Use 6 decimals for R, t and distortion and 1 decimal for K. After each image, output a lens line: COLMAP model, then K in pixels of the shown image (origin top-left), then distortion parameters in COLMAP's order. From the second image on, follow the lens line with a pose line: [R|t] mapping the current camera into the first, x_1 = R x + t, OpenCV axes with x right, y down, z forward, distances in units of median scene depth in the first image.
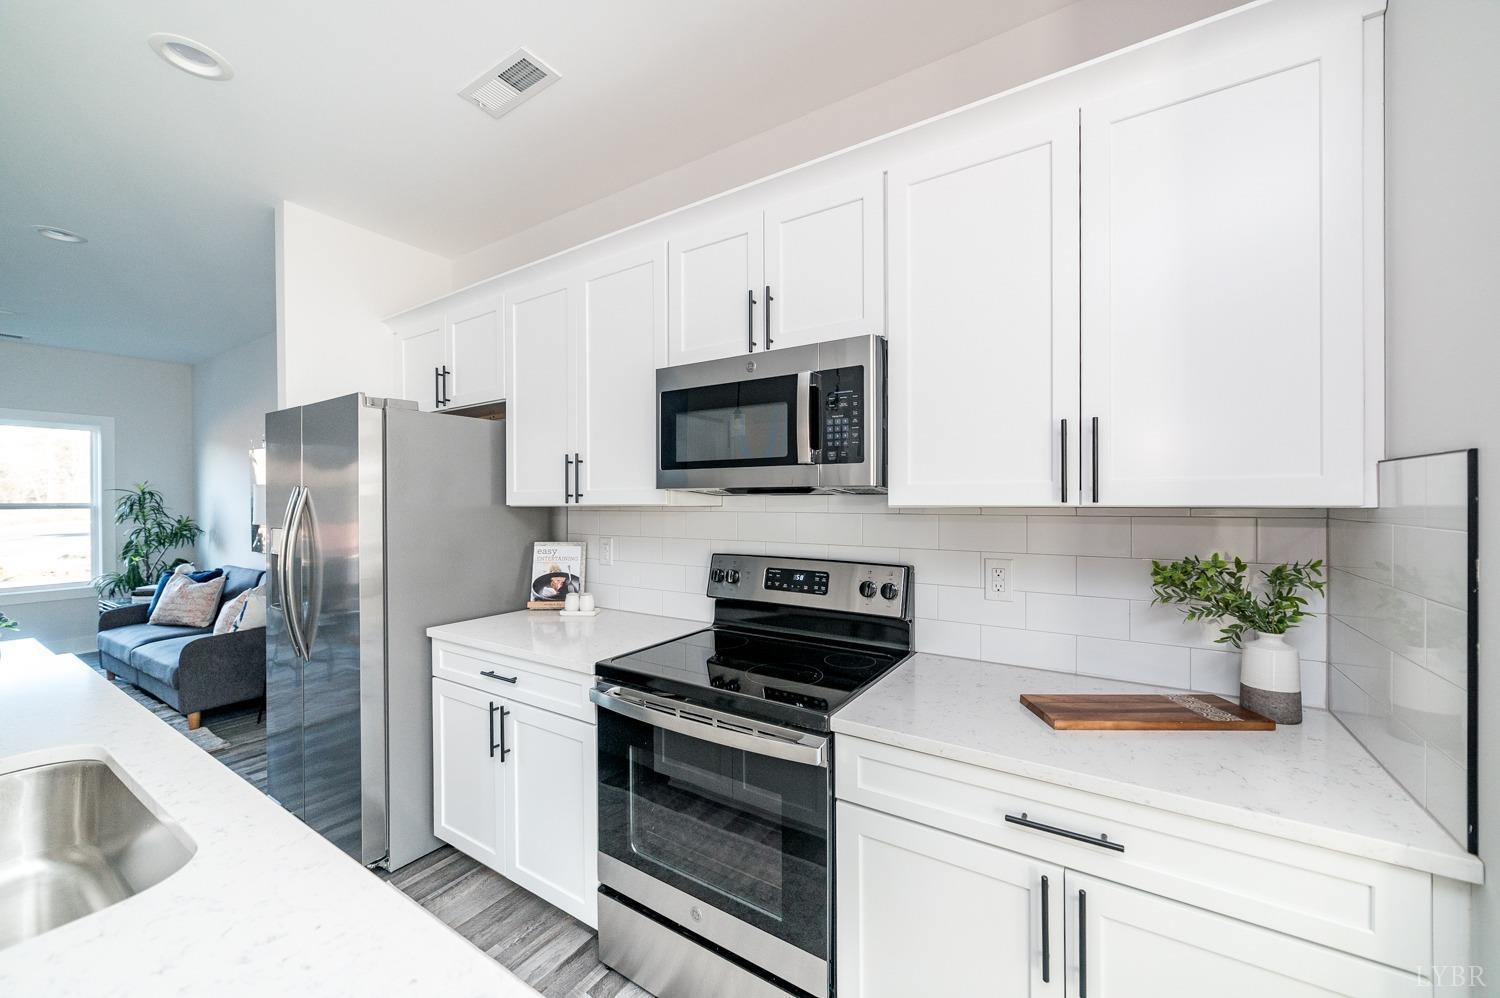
lens RADIAL K [[567.0, 0, 751.1], [0, 567.0, 501.5], [0, 0, 1]] dist [-0.000524, 0.000279]
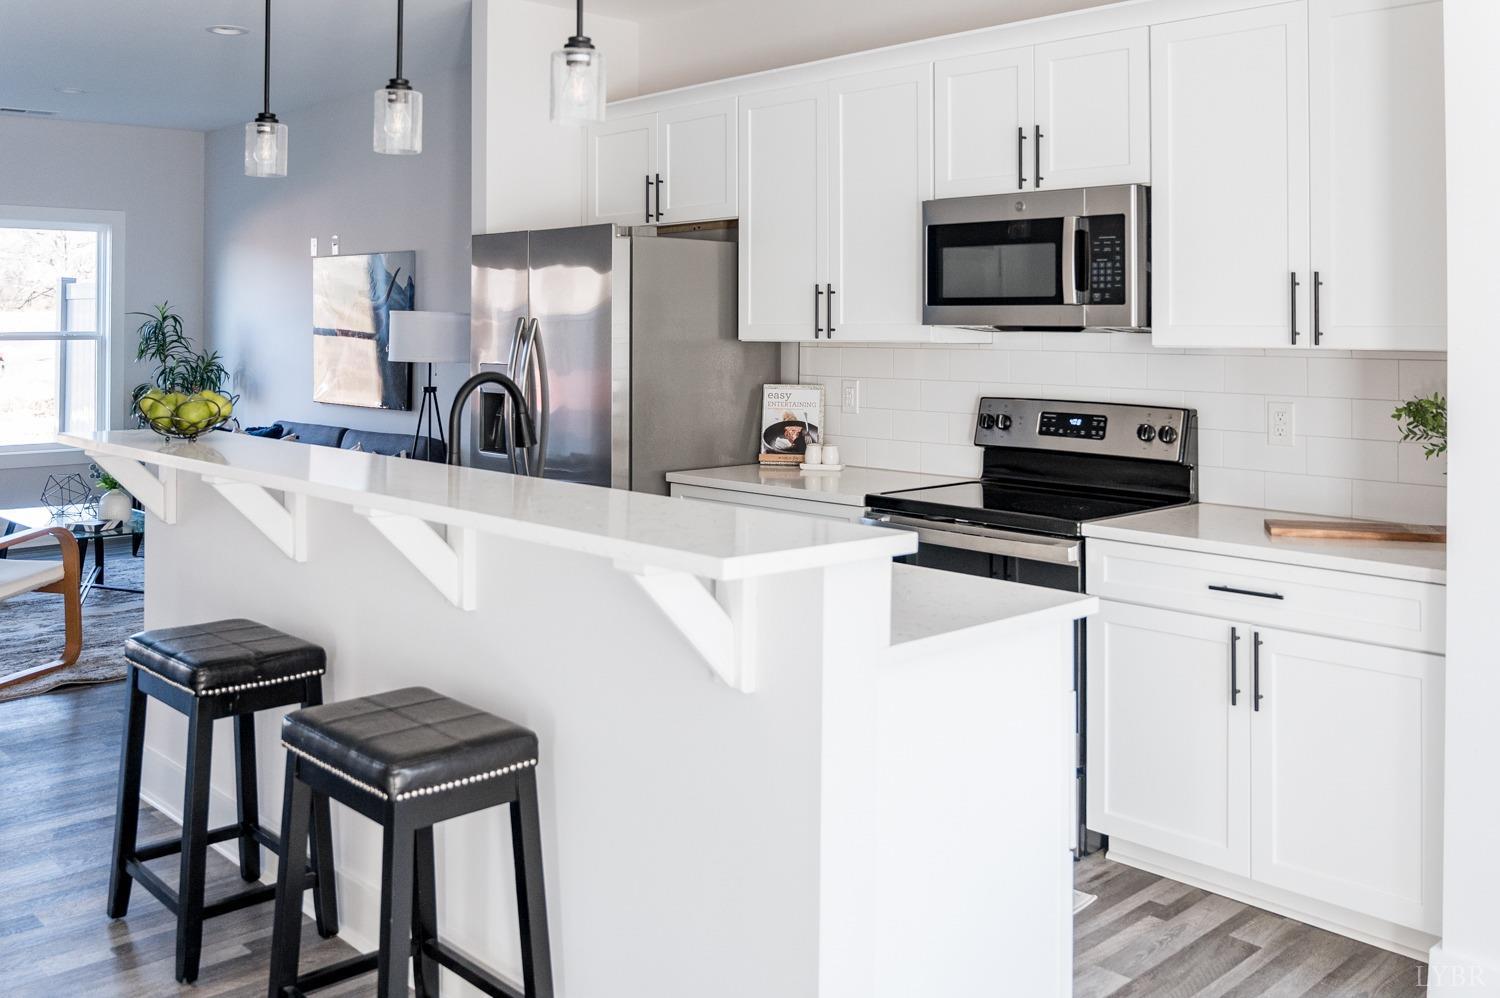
lens RADIAL K [[1351.9, 0, 748.1], [0, 1351.9, 294.5], [0, 0, 1]] dist [0.036200, 0.003100]
pose [[0.972337, 0.000200, -0.233583, 0.083359], [-0.005743, 0.999718, -0.023049, -0.019770], [0.233512, 0.023753, 0.972064, -1.310899]]
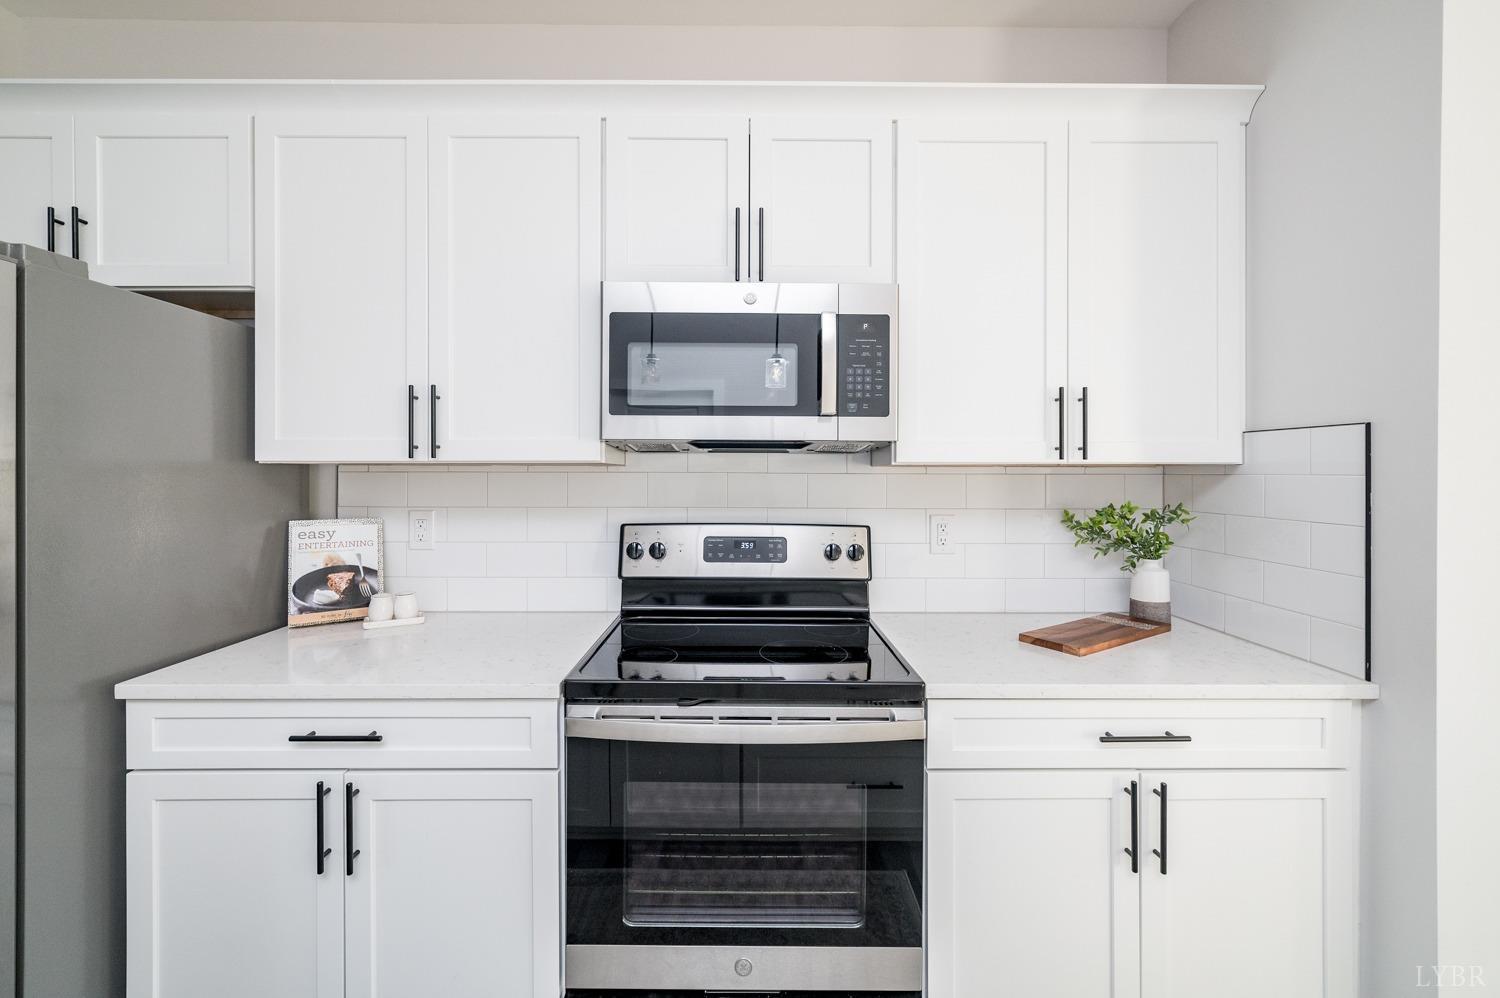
lens RADIAL K [[594.8, 0, 742.4], [0, 594.8, 474.6], [0, 0, 1]] dist [-0.001554, 0.000138]
pose [[0.839962, 0.004431, 0.542628, -0.441981], [-0.004439, 0.999989, -0.001295, 0.025448], [-0.542628, -0.001321, 0.839972, 0.231585]]
